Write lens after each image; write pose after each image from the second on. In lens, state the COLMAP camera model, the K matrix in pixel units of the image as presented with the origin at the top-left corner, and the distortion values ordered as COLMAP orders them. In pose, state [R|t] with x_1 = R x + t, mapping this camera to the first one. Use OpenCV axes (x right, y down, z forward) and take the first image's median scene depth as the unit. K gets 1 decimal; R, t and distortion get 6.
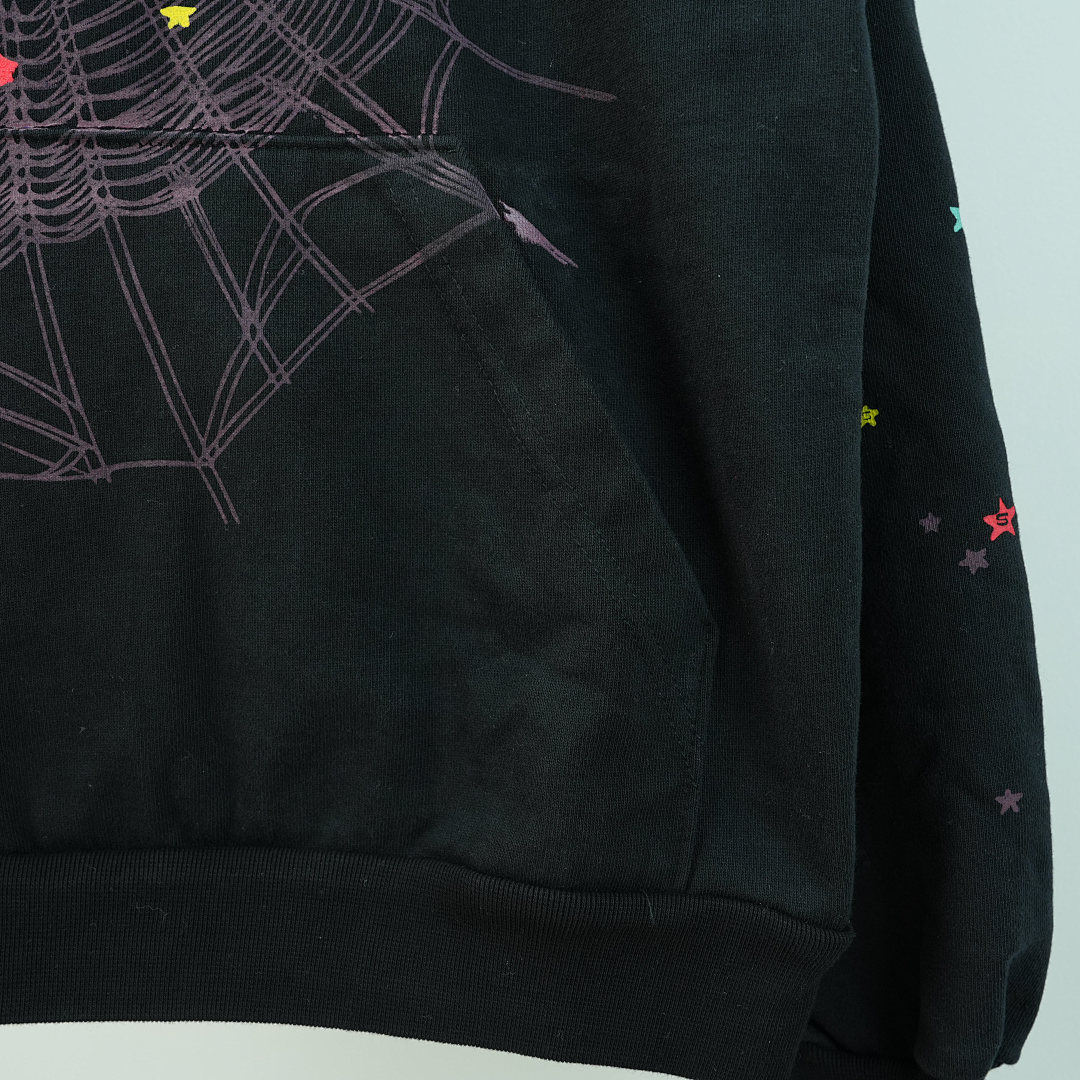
lens RADIAL K [[1263.1, 0, 537.4], [0, 1263.1, 538.3], [0, 0, 1]] dist [-0.018029, 0.012778]
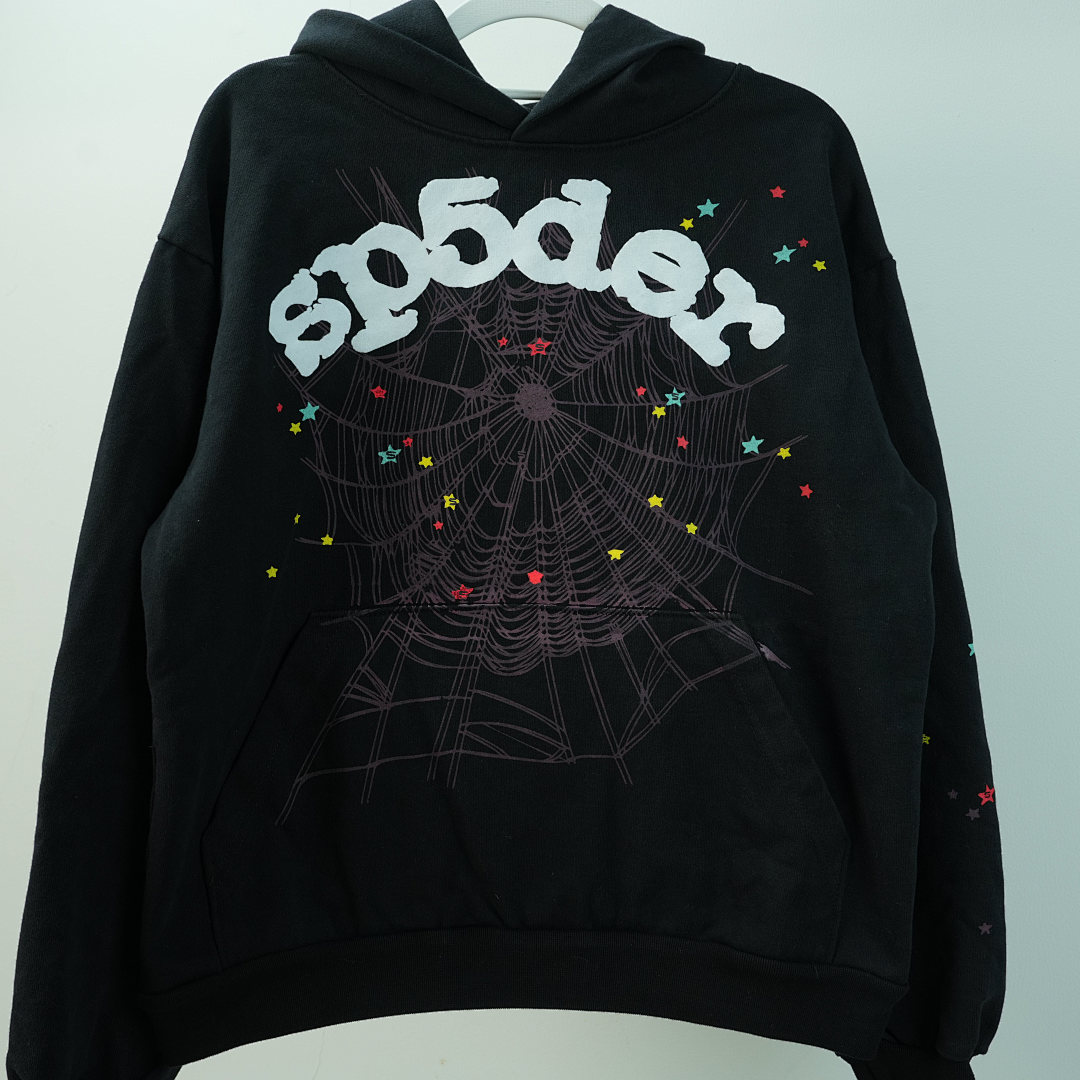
lens RADIAL K [[1263.1, 0, 537.4], [0, 1263.1, 538.3], [0, 0, 1]] dist [-0.018029, 0.012778]
pose [[0.998377, 0.038840, -0.041661, -0.330847], [-0.039251, 0.999188, -0.009108, -0.417217], [0.041273, 0.010729, 0.999090, -1.210289]]
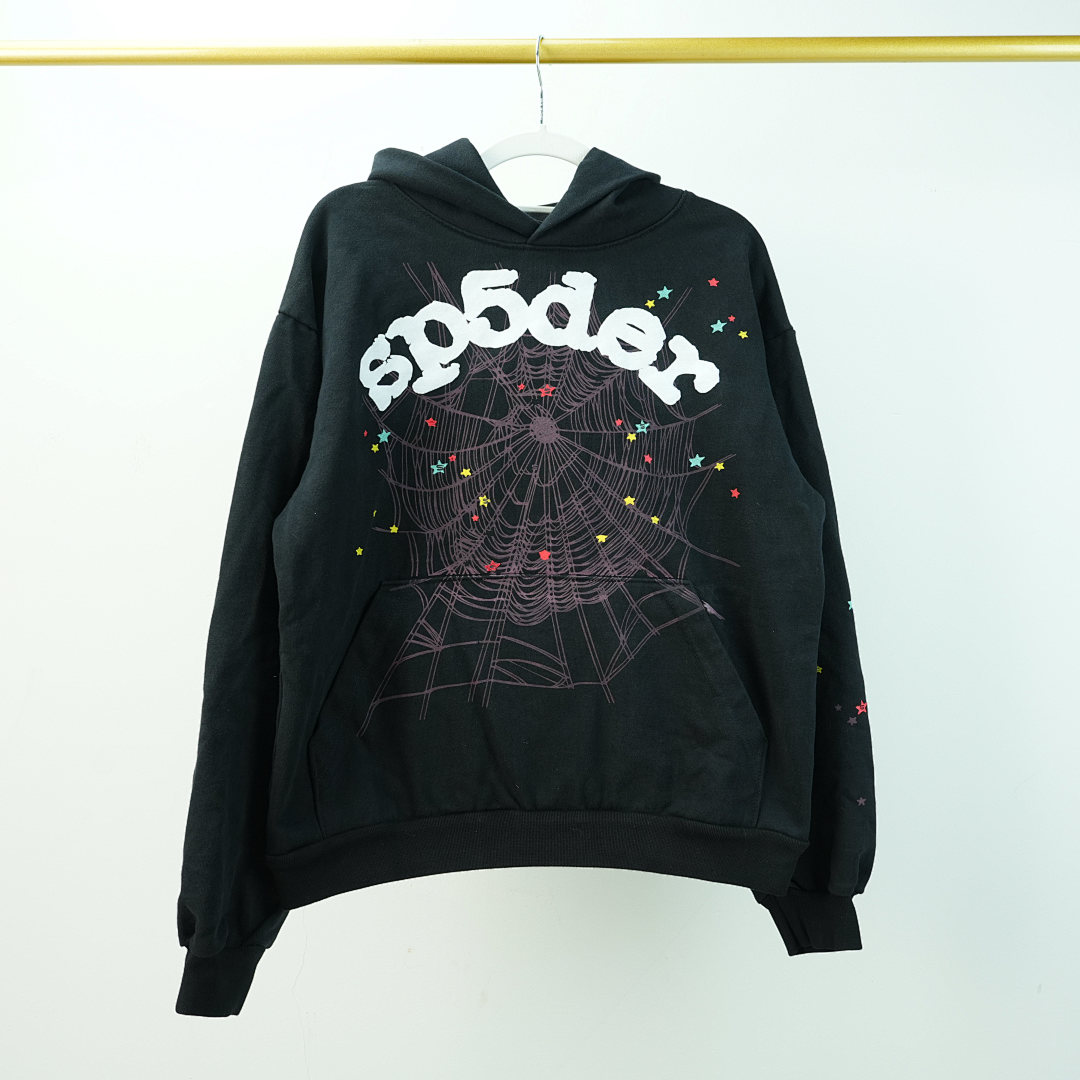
lens RADIAL K [[1263.1, 0, 537.4], [0, 1263.1, 538.3], [0, 0, 1]] dist [-0.018029, 0.012778]
pose [[0.998518, 0.034619, 0.041993, -0.572256], [-0.033457, 0.999046, -0.028062, -0.323058], [-0.042924, 0.026615, 0.998724, -2.083553]]
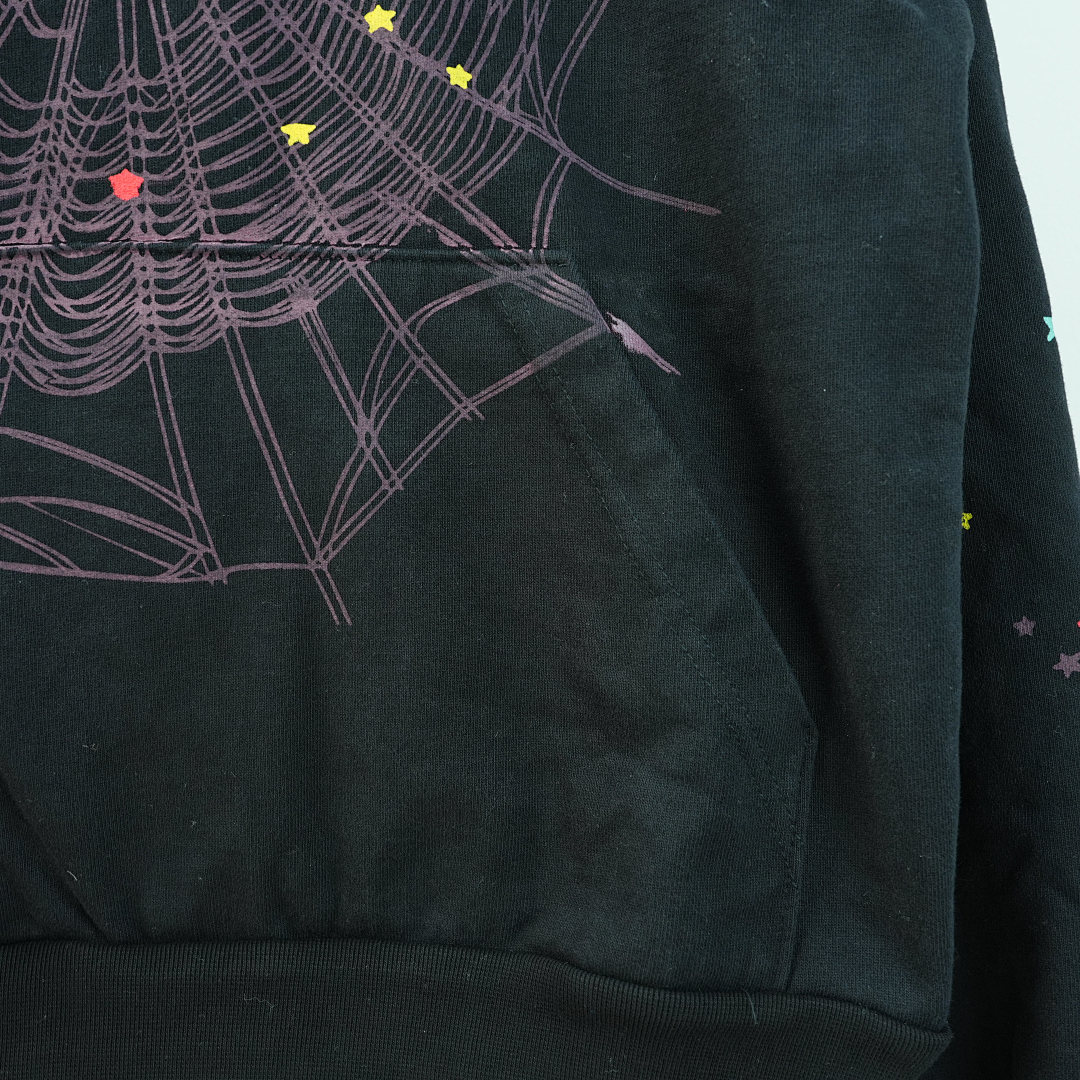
lens RADIAL K [[1263.1, 0, 537.4], [0, 1263.1, 538.3], [0, 0, 1]] dist [-0.018029, 0.012778]
pose [[0.999908, 0.007398, -0.011339, -0.074917], [-0.007635, 0.999749, -0.021047, -0.062420], [0.011180, 0.021132, 0.999714, -0.024762]]
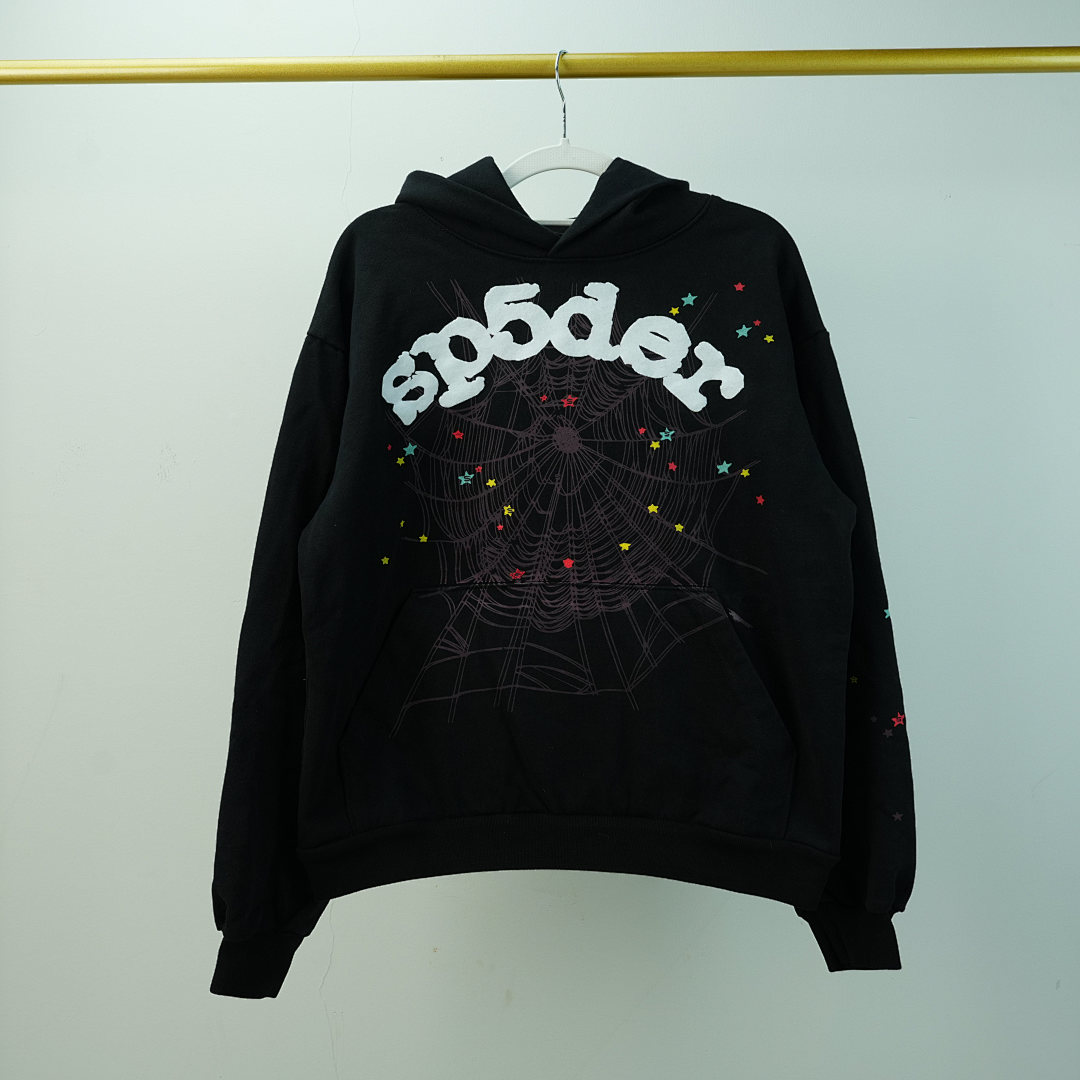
lens RADIAL K [[1263.1, 0, 537.4], [0, 1263.1, 538.3], [0, 0, 1]] dist [-0.018029, 0.012778]
pose [[0.989321, 0.028638, -0.142910, -0.054543], [-0.031586, 0.999332, -0.018402, -0.370938], [0.142288, 0.022720, 0.989565, -2.111710]]
